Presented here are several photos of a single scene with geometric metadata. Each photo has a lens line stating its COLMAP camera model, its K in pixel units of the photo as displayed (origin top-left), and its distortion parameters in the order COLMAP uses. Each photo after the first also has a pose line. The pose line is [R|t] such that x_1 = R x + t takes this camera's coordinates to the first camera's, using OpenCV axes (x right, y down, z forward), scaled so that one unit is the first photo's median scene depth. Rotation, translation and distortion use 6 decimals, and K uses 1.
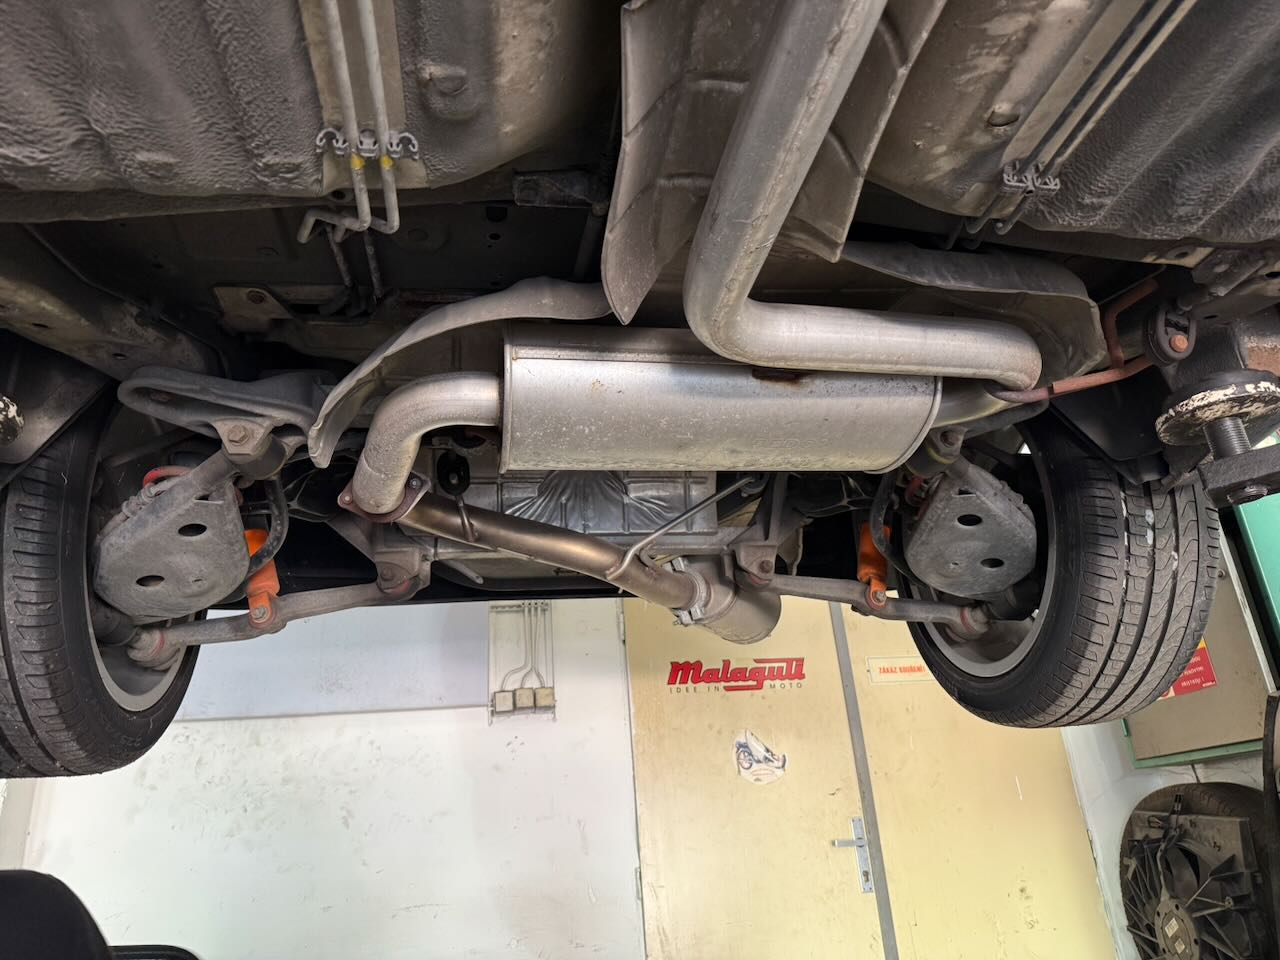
lens RADIAL K [[907.2, 0, 640.0], [0, 907.2, 480.0], [0, 0, 1]] dist [0.005607, -0.000993]
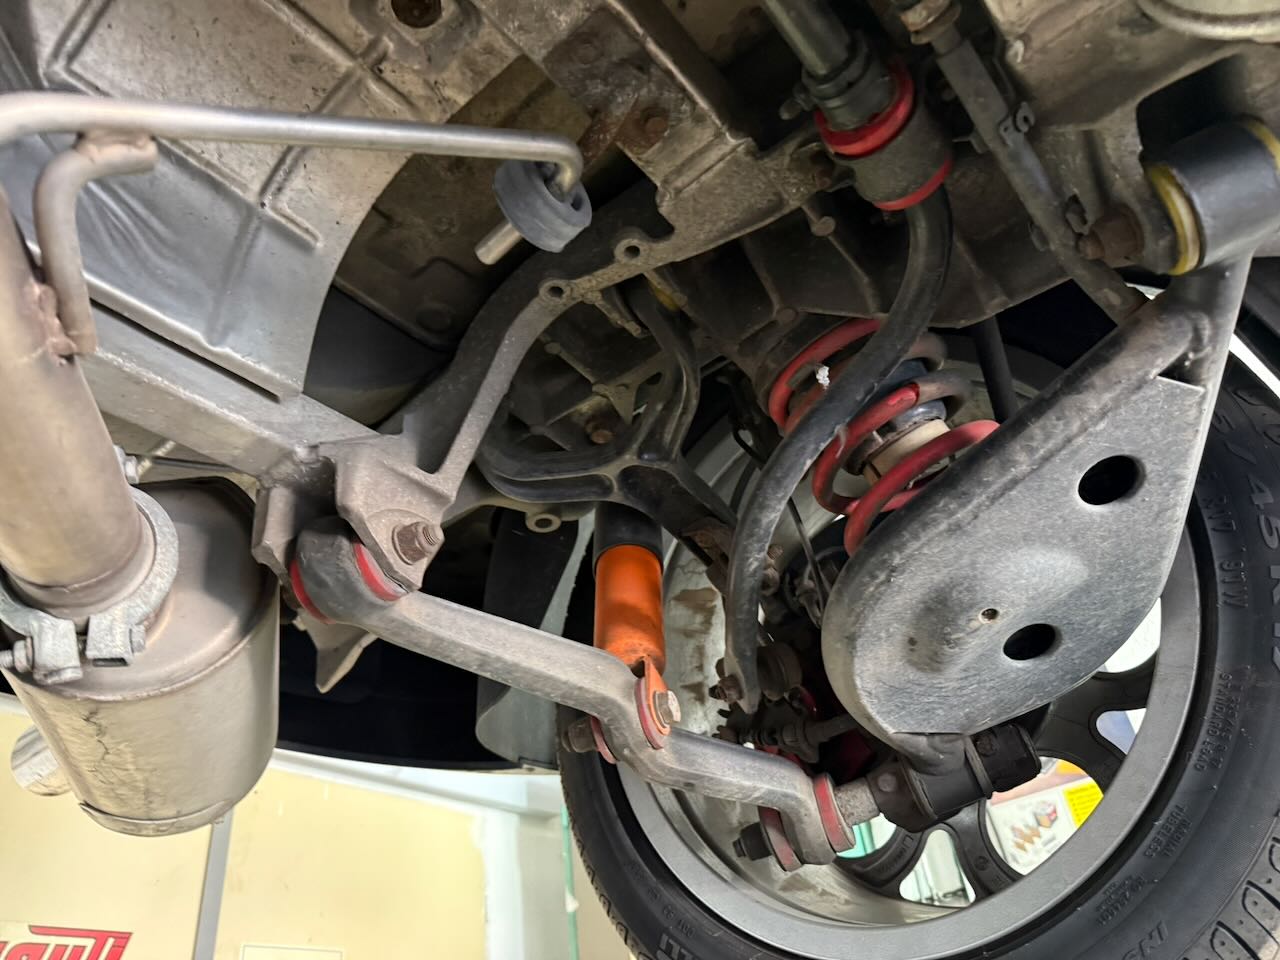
lens RADIAL K [[907.2, 0, 640.0], [0, 907.2, 480.0], [0, 0, 1]] dist [0.005607, -0.000993]
pose [[0.739463, 0.376859, 0.557827, 0.009250], [-0.187205, 0.911055, -0.367332, 0.177365], [-0.646644, 0.167201, 0.744242, 0.692087]]
